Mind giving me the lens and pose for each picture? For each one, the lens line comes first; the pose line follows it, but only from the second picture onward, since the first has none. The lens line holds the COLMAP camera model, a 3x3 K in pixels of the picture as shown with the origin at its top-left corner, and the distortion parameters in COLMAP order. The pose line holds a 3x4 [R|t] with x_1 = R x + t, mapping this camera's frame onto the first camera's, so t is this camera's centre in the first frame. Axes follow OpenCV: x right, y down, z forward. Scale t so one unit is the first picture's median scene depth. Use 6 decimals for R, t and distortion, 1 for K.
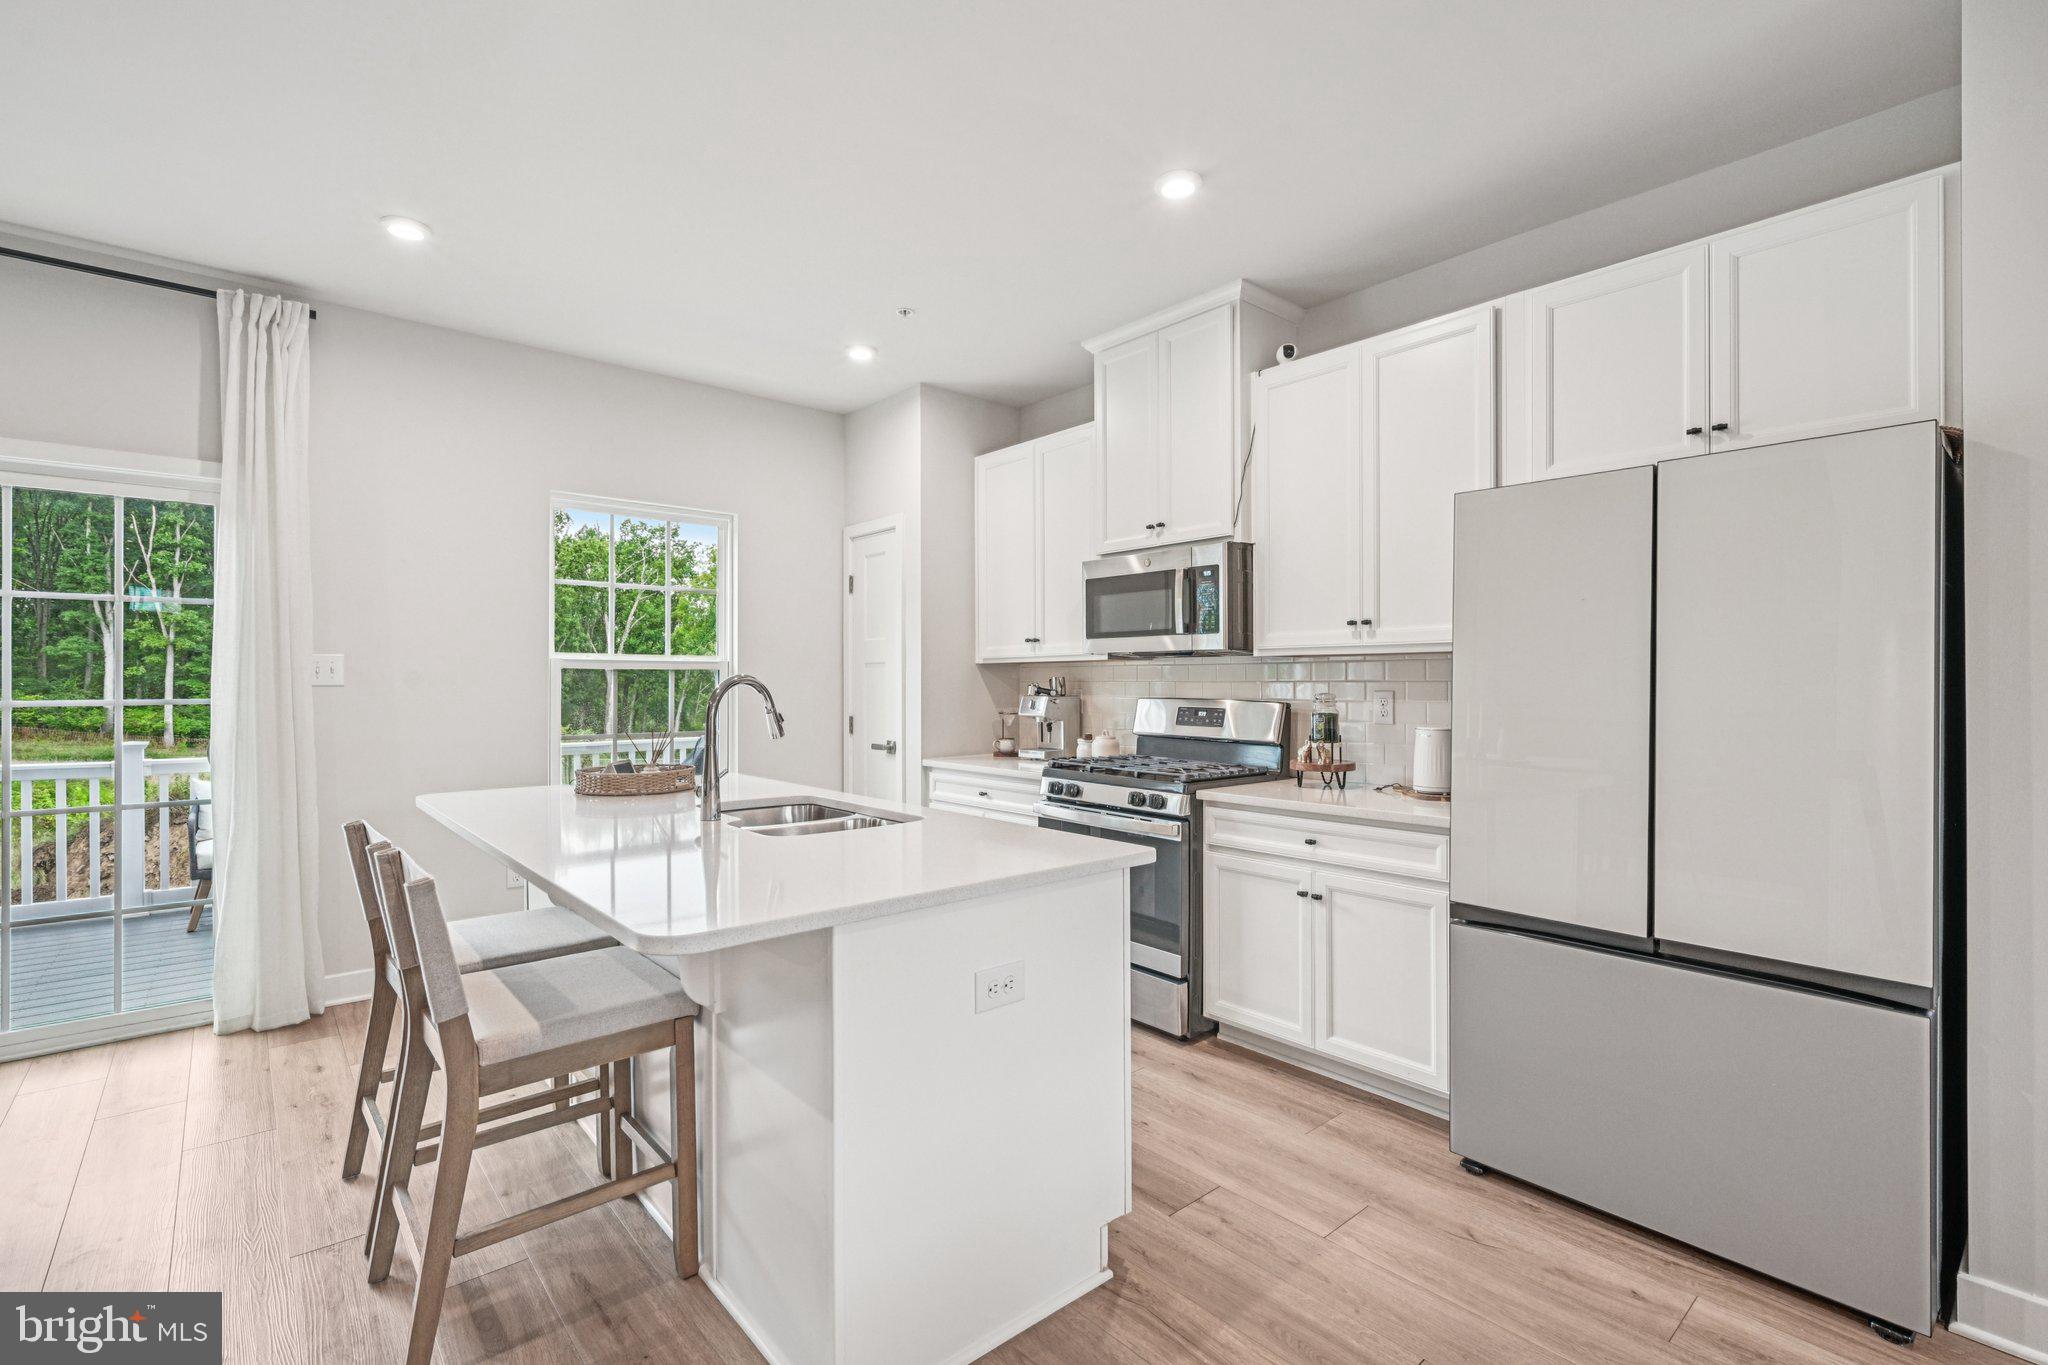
lens RADIAL K [[917.9, 0, 1026.4], [0, 917.9, 669.4], [0, 0, 1]] dist [0.000983, 0.000033]
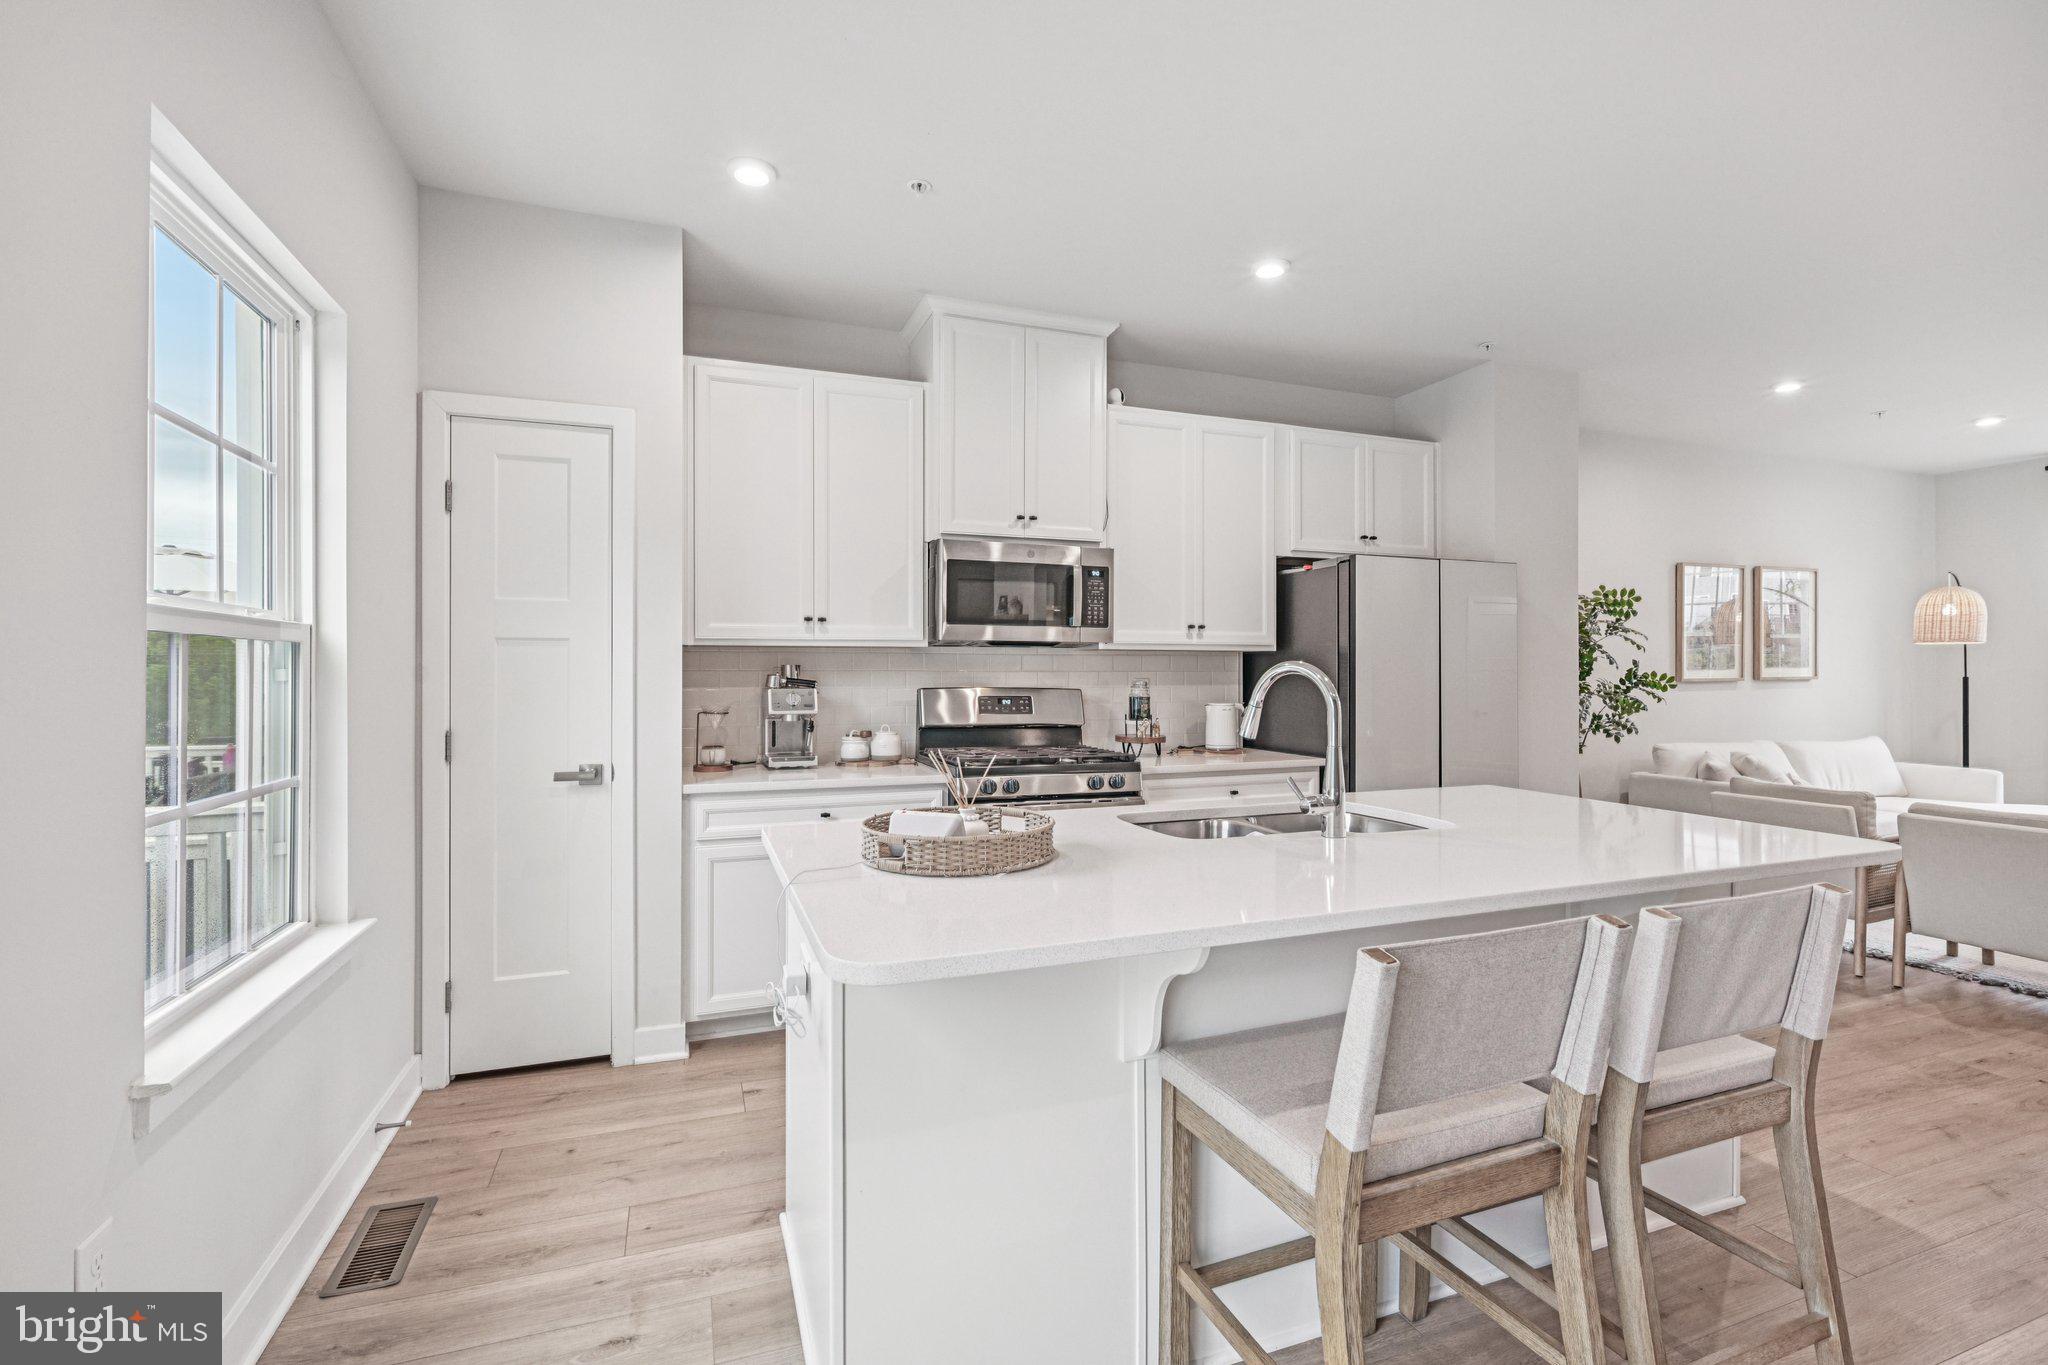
lens RADIAL K [[917.9, 0, 1026.4], [0, 917.9, 669.4], [0, 0, 1]] dist [0.000983, 0.000033]
pose [[0.345085, 0.004079, 0.938563, -0.857620], [-0.013795, 0.999905, 0.000726, 0.011263], [-0.938470, -0.013198, 0.345108, 0.681805]]
